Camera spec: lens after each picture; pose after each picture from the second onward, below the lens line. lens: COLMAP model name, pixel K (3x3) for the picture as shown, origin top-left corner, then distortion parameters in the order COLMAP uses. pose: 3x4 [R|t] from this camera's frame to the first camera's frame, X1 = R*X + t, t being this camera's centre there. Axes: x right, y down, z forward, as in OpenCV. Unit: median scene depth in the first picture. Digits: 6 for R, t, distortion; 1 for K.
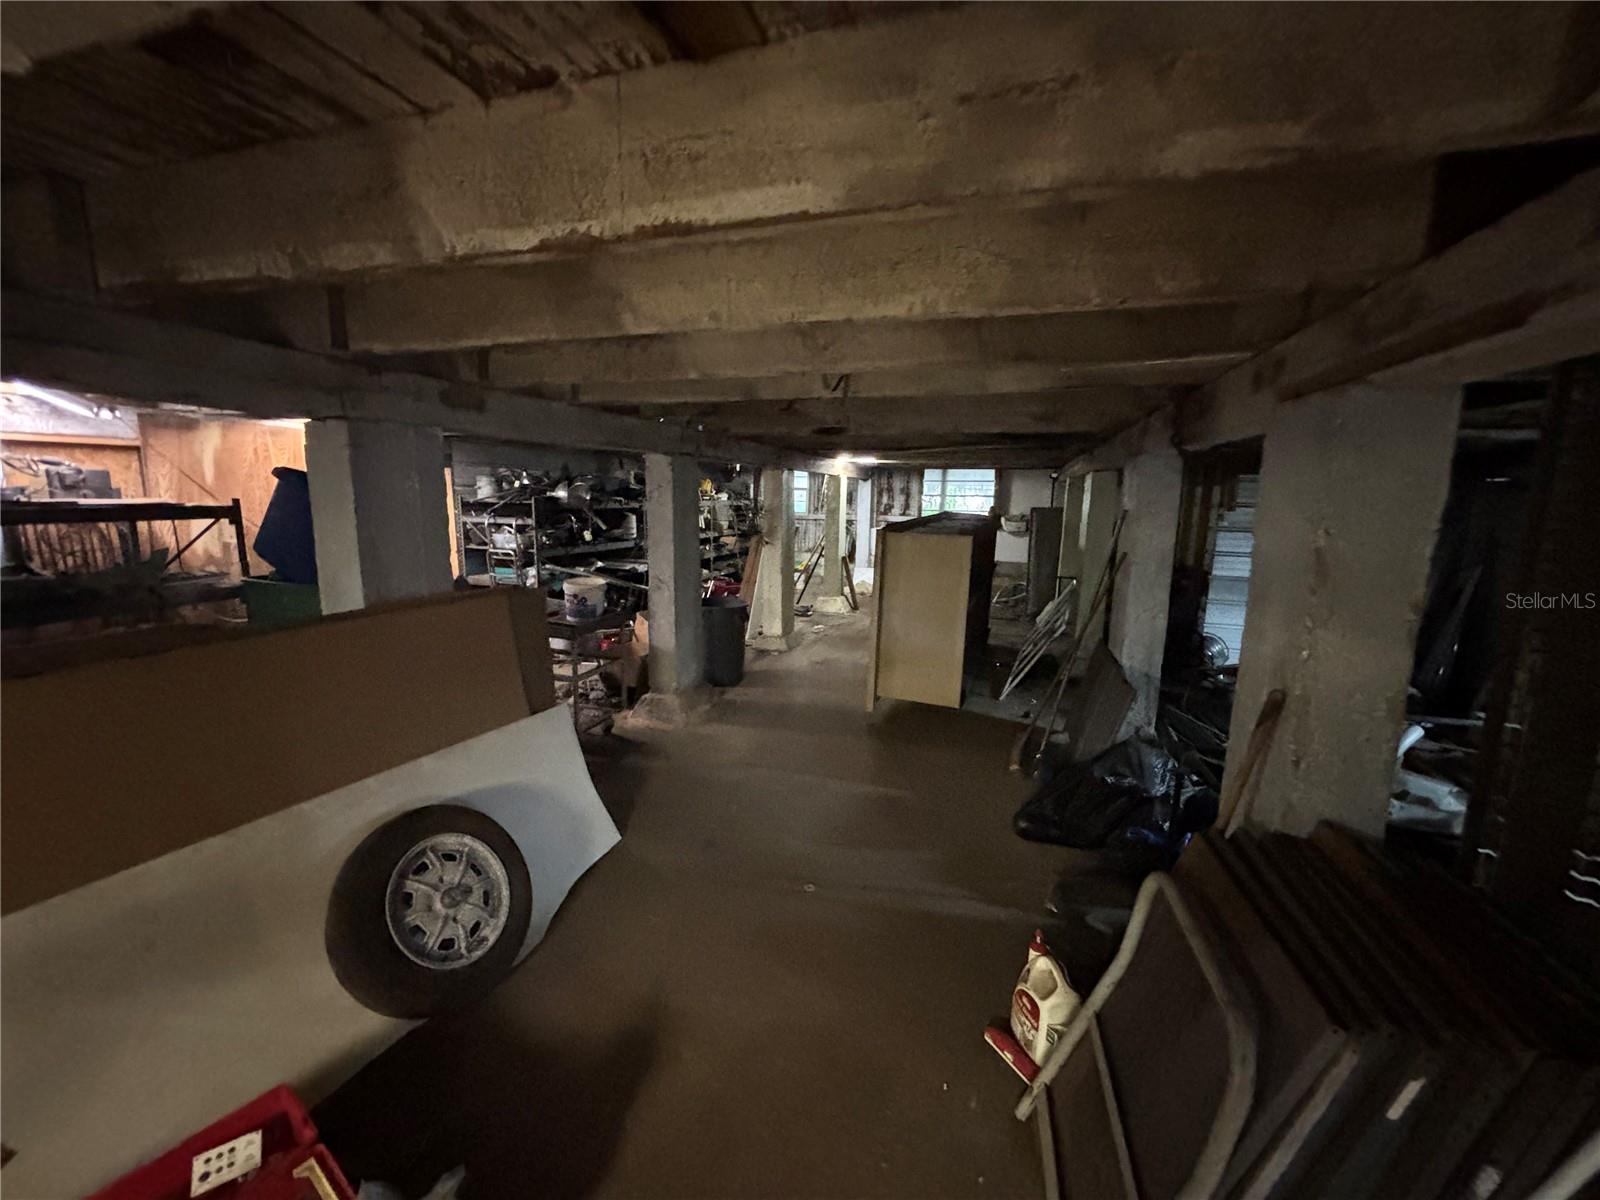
lens RADIAL K [[646.8, 0, 800.0], [0, 646.8, 600.0], [0, 0, 1]] dist [-0.002362, 0.002644]
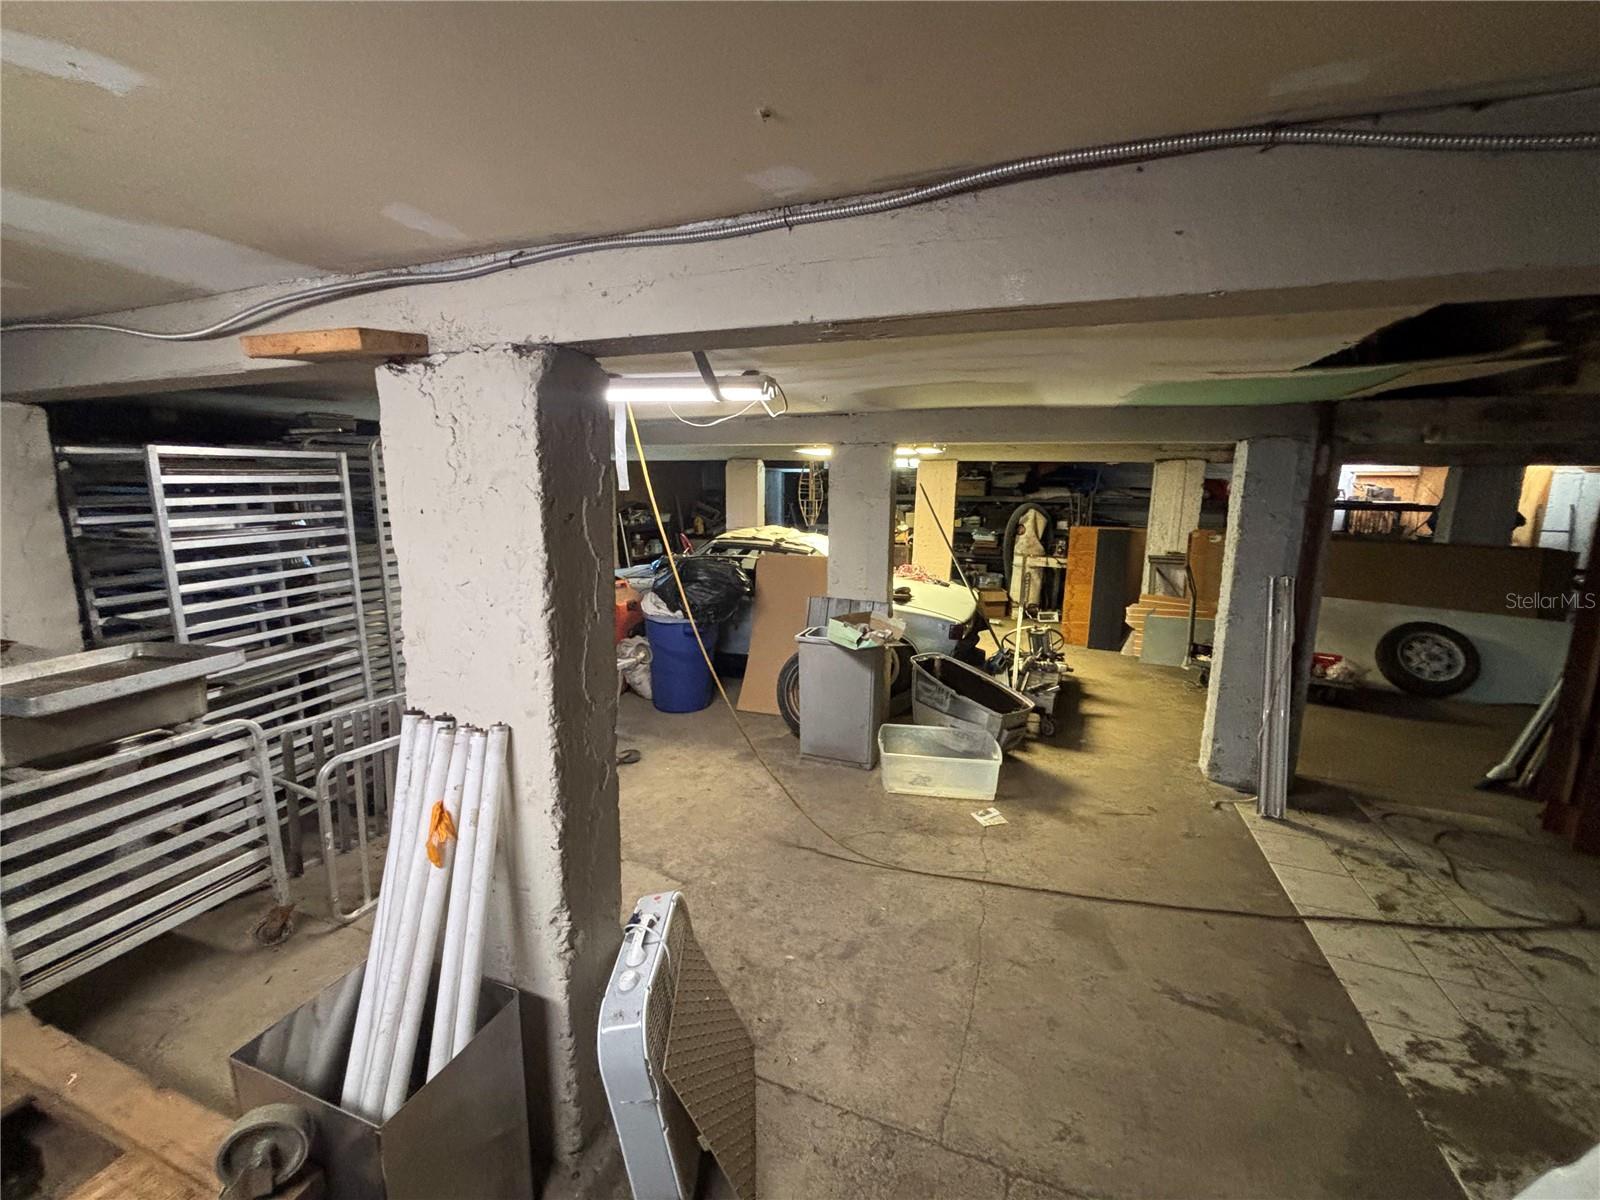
lens RADIAL K [[646.8, 0, 800.0], [0, 646.8, 600.0], [0, 0, 1]] dist [-0.002362, 0.002644]
pose [[-0.067951, 0.150388, -0.986289, 1.637349], [-0.175463, 0.971364, 0.160201, 0.218020], [0.982138, 0.183943, -0.039618, -1.062653]]
